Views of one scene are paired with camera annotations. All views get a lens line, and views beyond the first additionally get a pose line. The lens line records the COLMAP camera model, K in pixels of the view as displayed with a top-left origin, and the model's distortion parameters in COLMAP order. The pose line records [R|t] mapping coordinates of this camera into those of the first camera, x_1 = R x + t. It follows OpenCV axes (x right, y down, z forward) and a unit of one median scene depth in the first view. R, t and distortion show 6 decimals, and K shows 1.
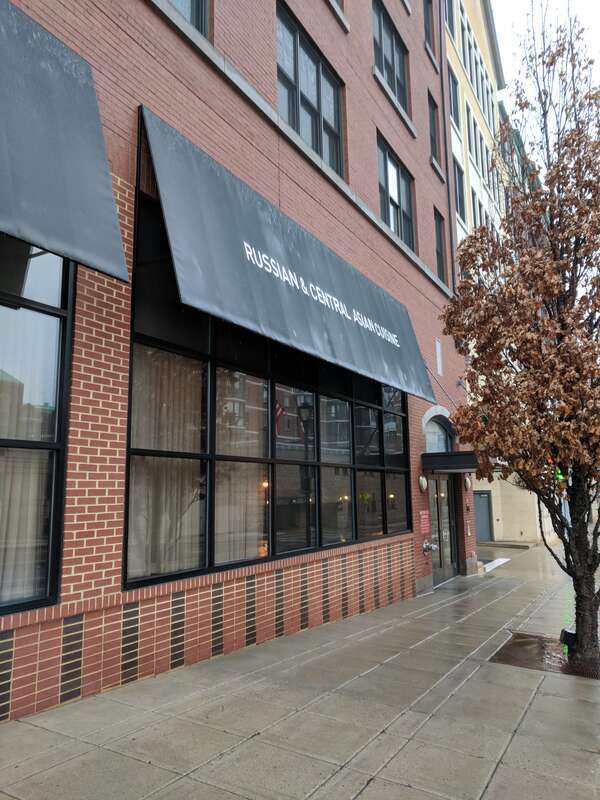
lens RADIAL K [[596.9, 0, 300.0], [0, 596.9, 400.0], [0, 0, 1]] dist [0.013602, 0.006442]
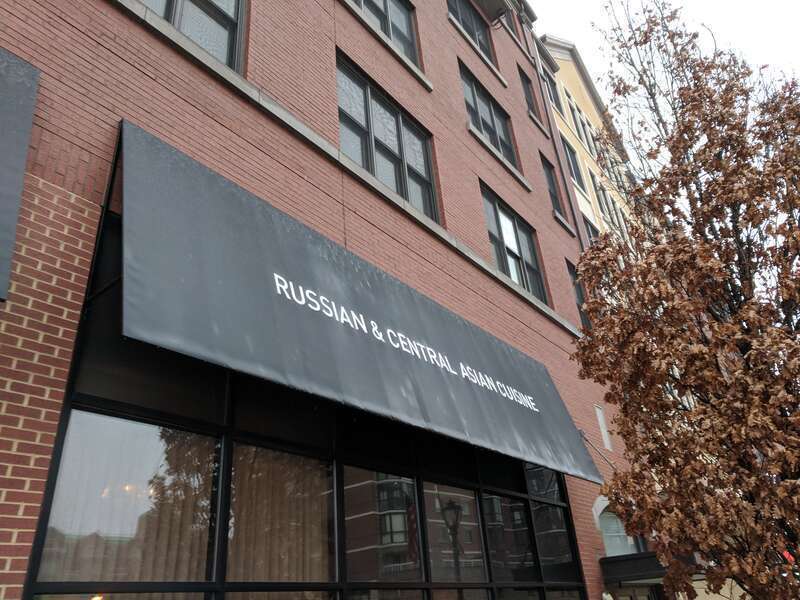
lens RADIAL K [[596.9, 0, 395.8], [0, 596.9, 304.2], [0, 0, 1]] dist [0.013602, 0.006442]
pose [[0.986349, -0.122816, -0.109692, 0.099619], [0.080062, 0.939771, -0.332295, 0.027658], [0.143897, 0.318977, 0.936775, 0.231733]]
